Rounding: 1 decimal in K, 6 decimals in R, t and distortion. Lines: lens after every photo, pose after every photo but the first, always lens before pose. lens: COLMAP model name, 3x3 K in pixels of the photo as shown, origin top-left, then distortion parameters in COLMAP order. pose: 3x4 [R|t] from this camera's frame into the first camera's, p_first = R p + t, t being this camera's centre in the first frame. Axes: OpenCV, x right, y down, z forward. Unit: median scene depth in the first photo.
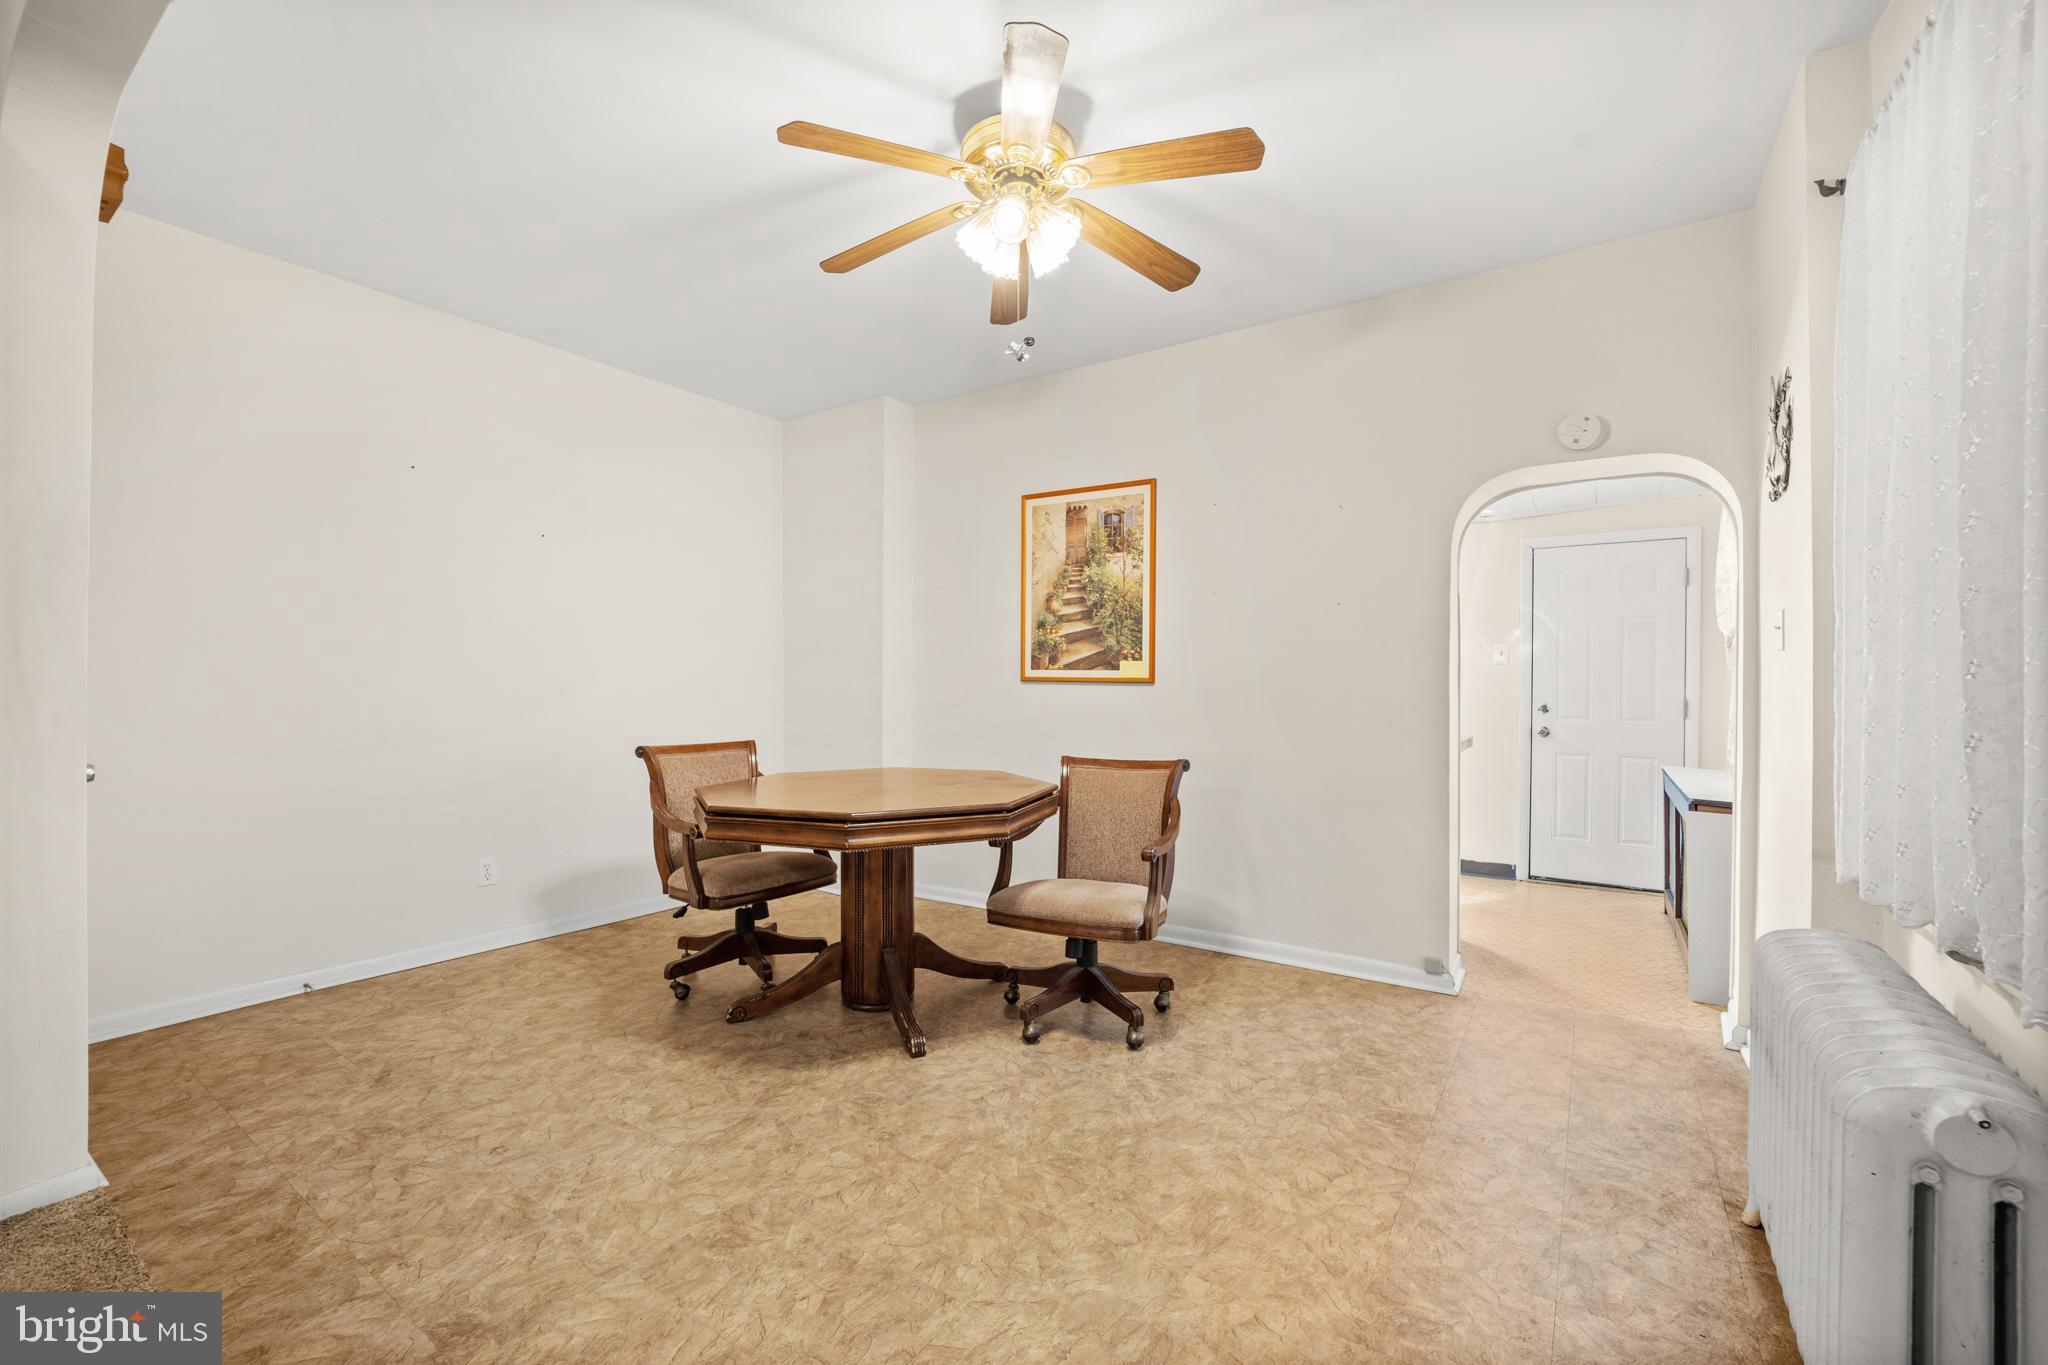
lens RADIAL K [[825.2, 0, 1054.4], [0, 825.2, 675.8], [0, 0, 1]] dist [-0.022225, 0.000010]
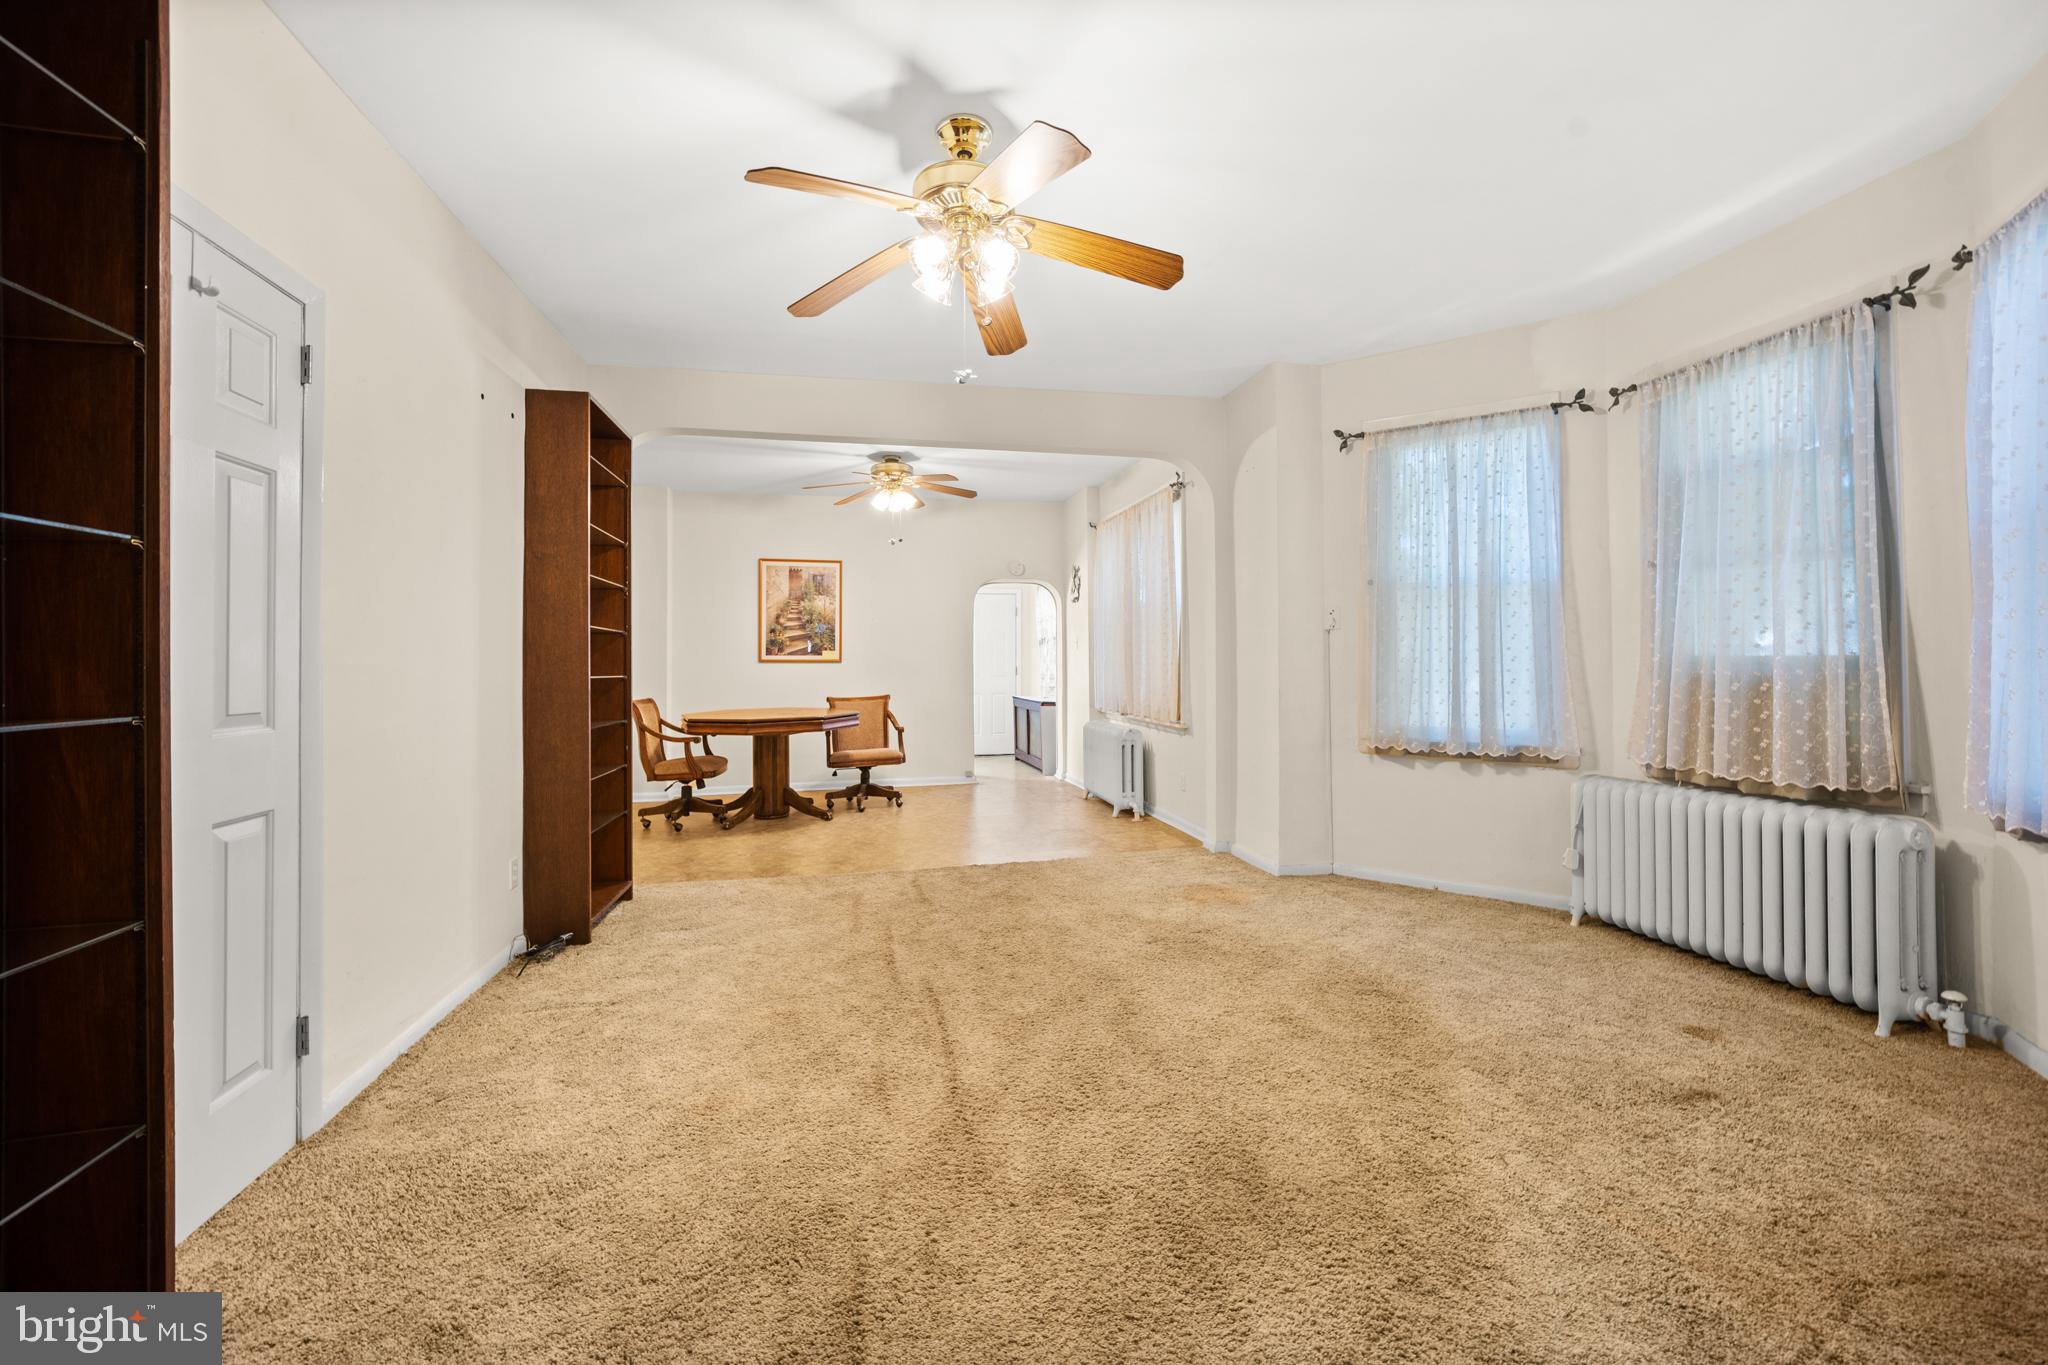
lens RADIAL K [[837.0, 0, 1032.5], [0, 837.0, 660.1], [0, 0, 1]] dist [-0.022672, 0.000083]
pose [[0.695710, -0.009315, 0.718262, -0.976806], [0.005431, 0.999956, 0.007707, -0.008403], [-0.718302, -0.001461, 0.695730, -0.723683]]
